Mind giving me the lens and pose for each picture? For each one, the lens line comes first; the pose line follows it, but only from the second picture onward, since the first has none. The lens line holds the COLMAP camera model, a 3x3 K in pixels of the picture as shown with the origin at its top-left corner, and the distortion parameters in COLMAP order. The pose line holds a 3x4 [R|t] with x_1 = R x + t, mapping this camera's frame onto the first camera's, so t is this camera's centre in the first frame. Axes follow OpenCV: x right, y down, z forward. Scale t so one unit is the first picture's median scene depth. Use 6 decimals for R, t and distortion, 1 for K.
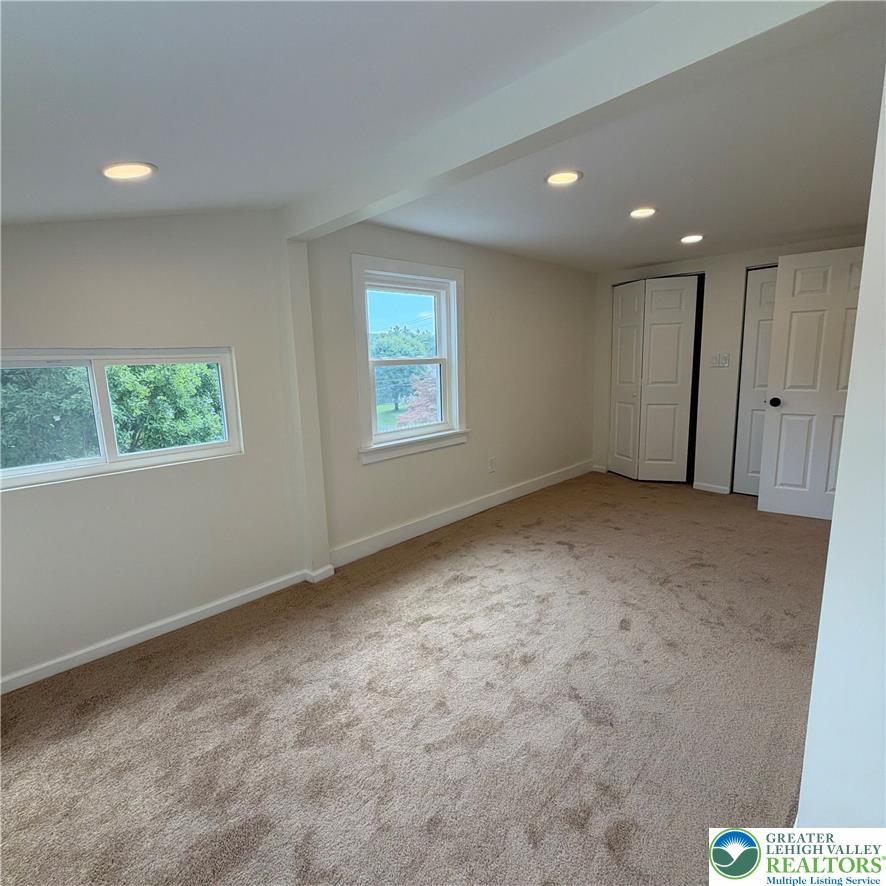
lens RADIAL K [[469.5, 0, 442.5], [0, 469.5, 440.4], [0, 0, 1]] dist [0.003781, 0.001021]
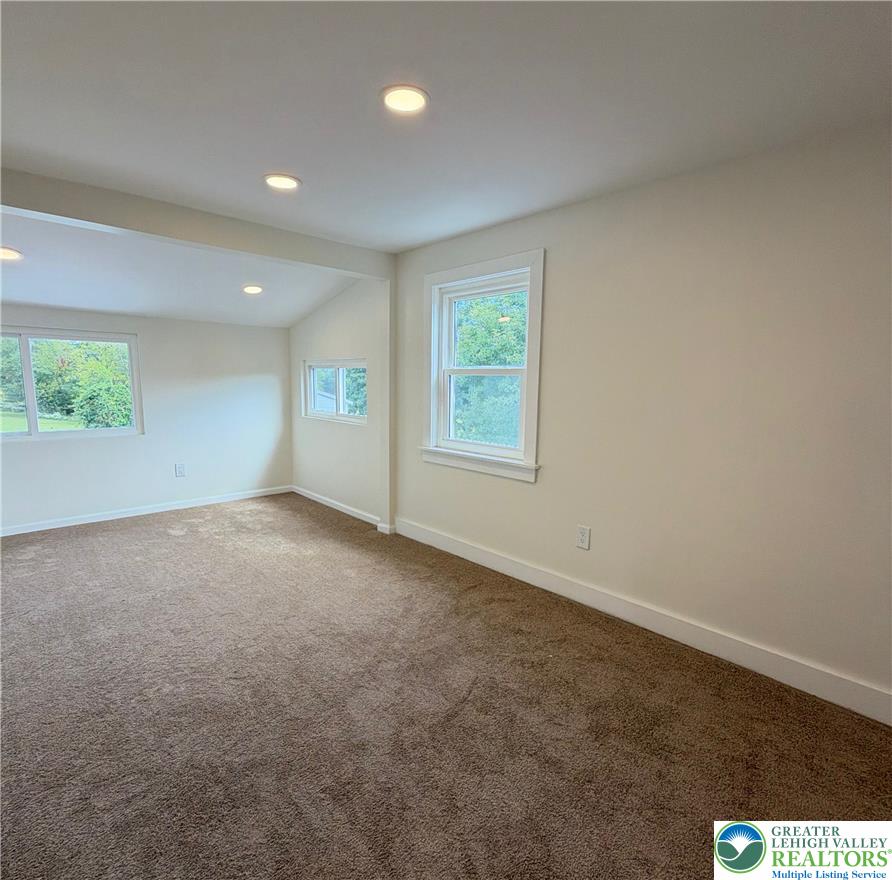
lens RADIAL K [[480.9, 0, 445.5], [0, 480.9, 441.7], [0, 0, 1]] dist [0.000499, 0.000024]
pose [[-0.044722, 0.159153, -0.986240, 0.956457], [-0.175416, 0.970639, 0.164590, -0.192254], [0.983478, 0.180364, -0.015491, 1.057968]]
